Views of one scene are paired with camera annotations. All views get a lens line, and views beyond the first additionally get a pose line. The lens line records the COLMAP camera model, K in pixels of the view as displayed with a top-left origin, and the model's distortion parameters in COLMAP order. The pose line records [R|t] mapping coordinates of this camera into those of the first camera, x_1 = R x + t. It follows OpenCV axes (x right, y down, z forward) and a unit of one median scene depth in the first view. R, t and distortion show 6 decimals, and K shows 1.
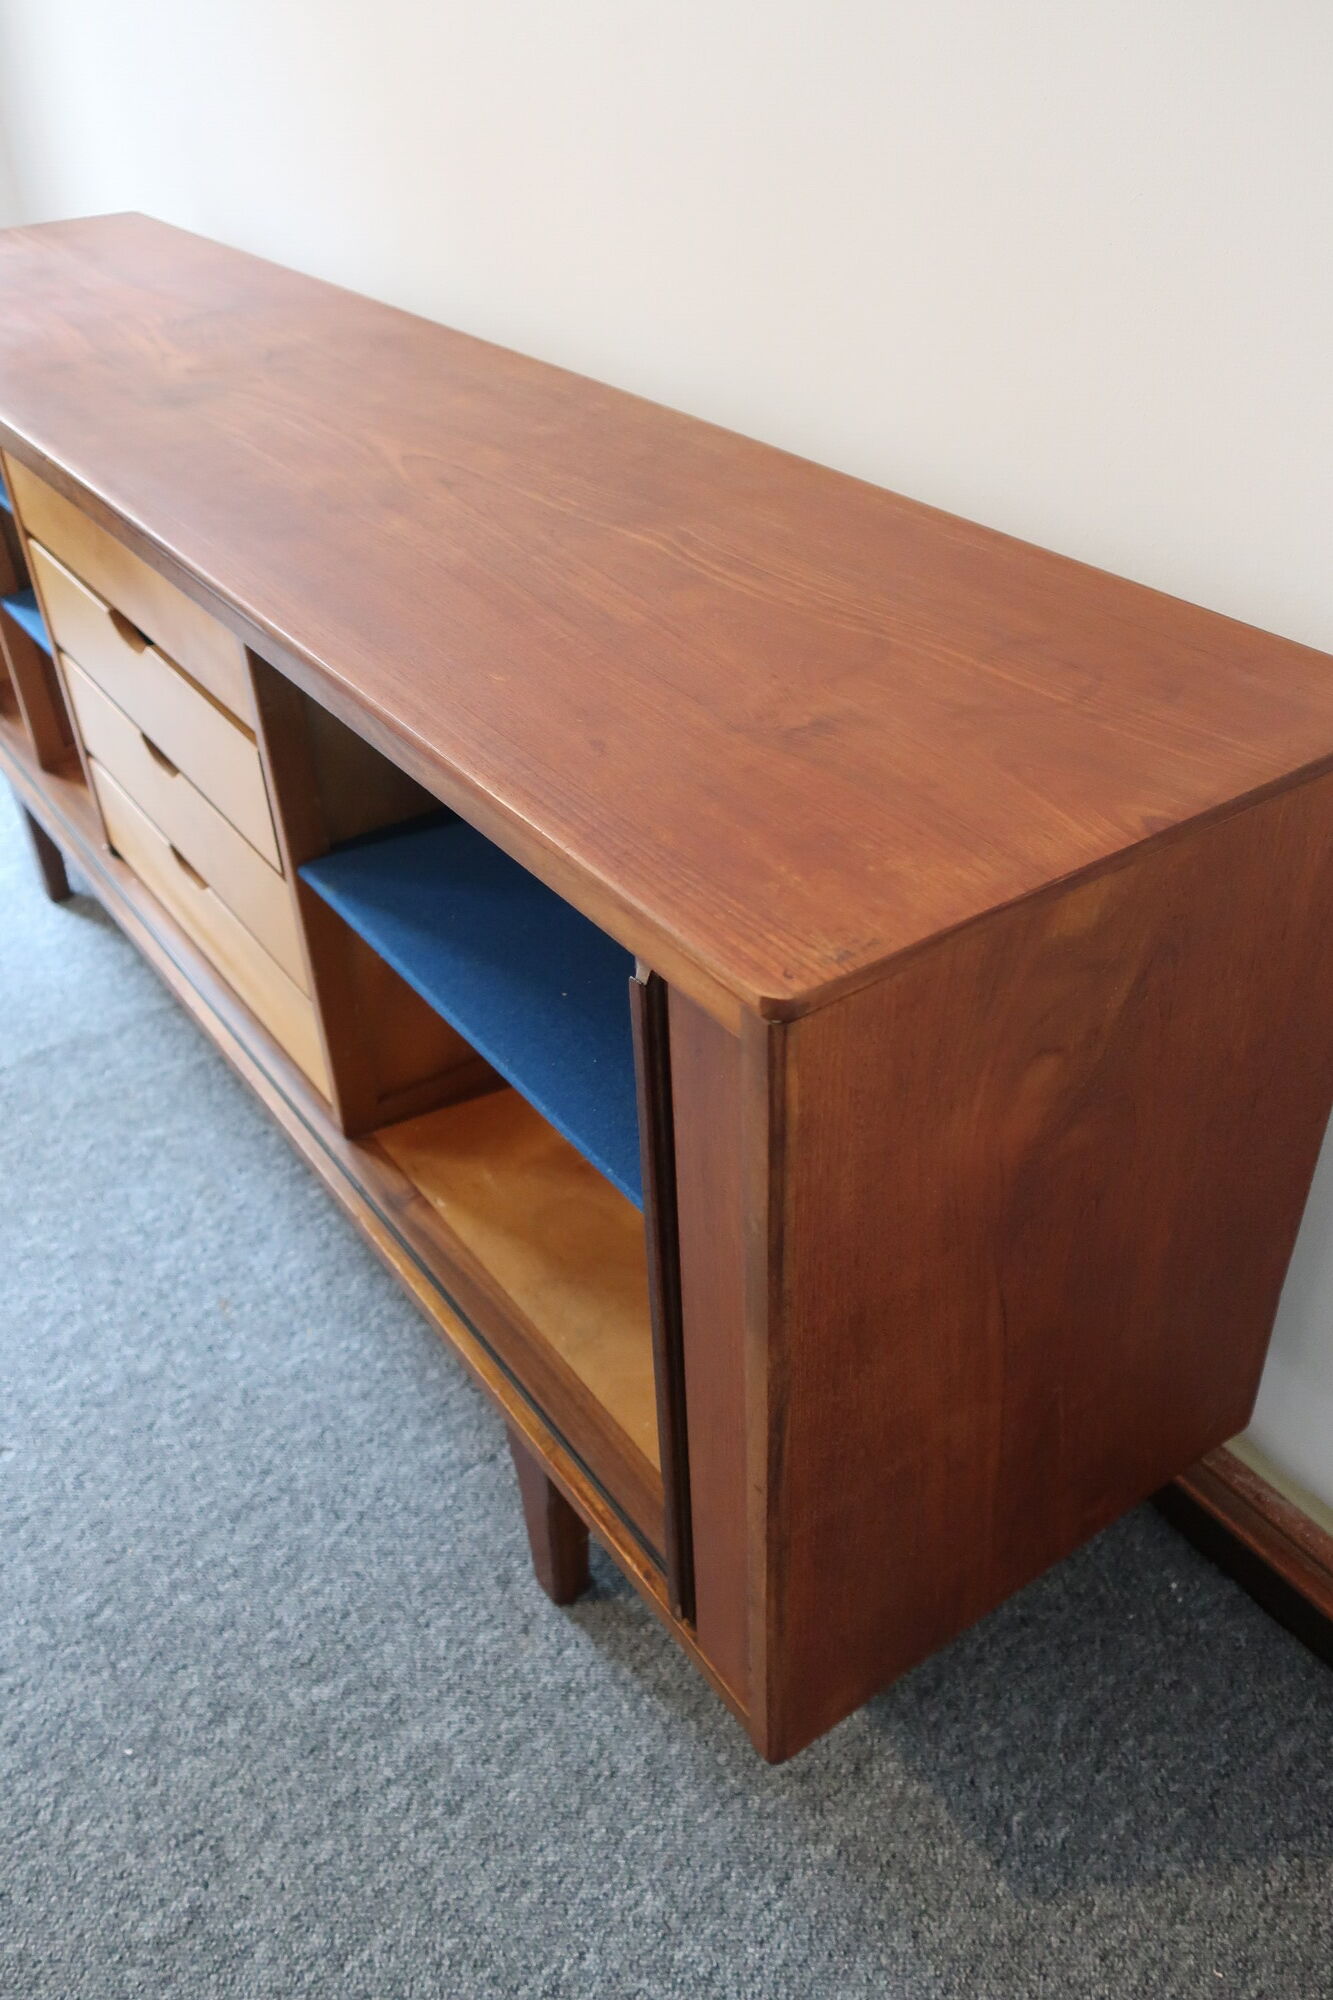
lens RADIAL K [[1562.7, 0, 681.7], [0, 1562.7, 999.8], [0, 0, 1]] dist [0.002331, -0.002744]
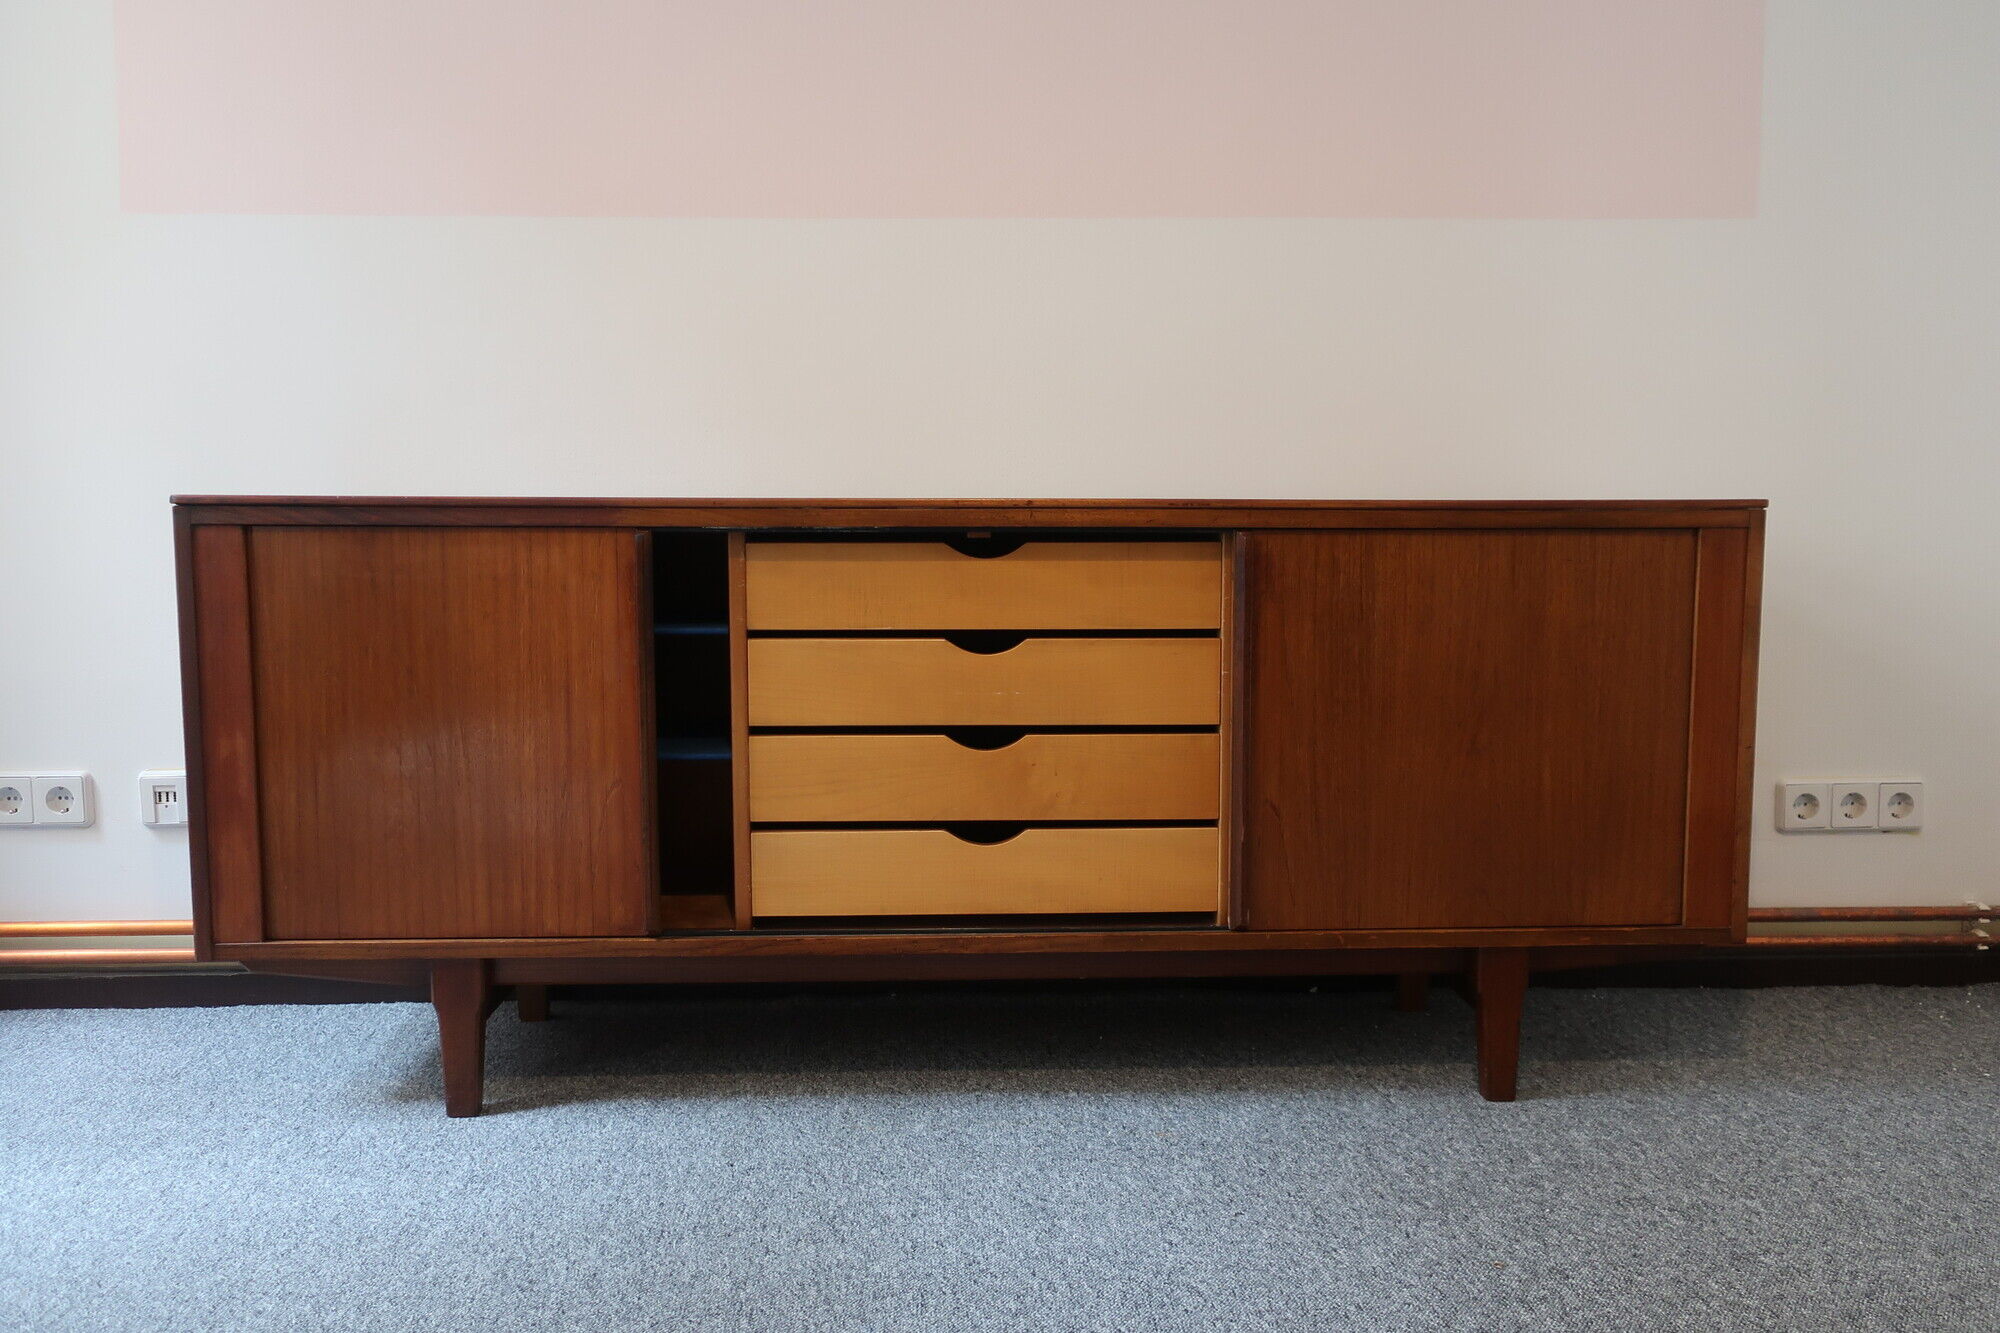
lens RADIAL K [[1562.7, 0, 988.5], [0, 1562.7, 660.6], [0, 0, 1]] dist [0.002331, -0.002744]
pose [[0.541974, -0.049381, 0.838943, -1.685342], [0.481388, 0.836513, -0.261748, 0.167819], [-0.688861, 0.545718, 0.477140, 0.353265]]
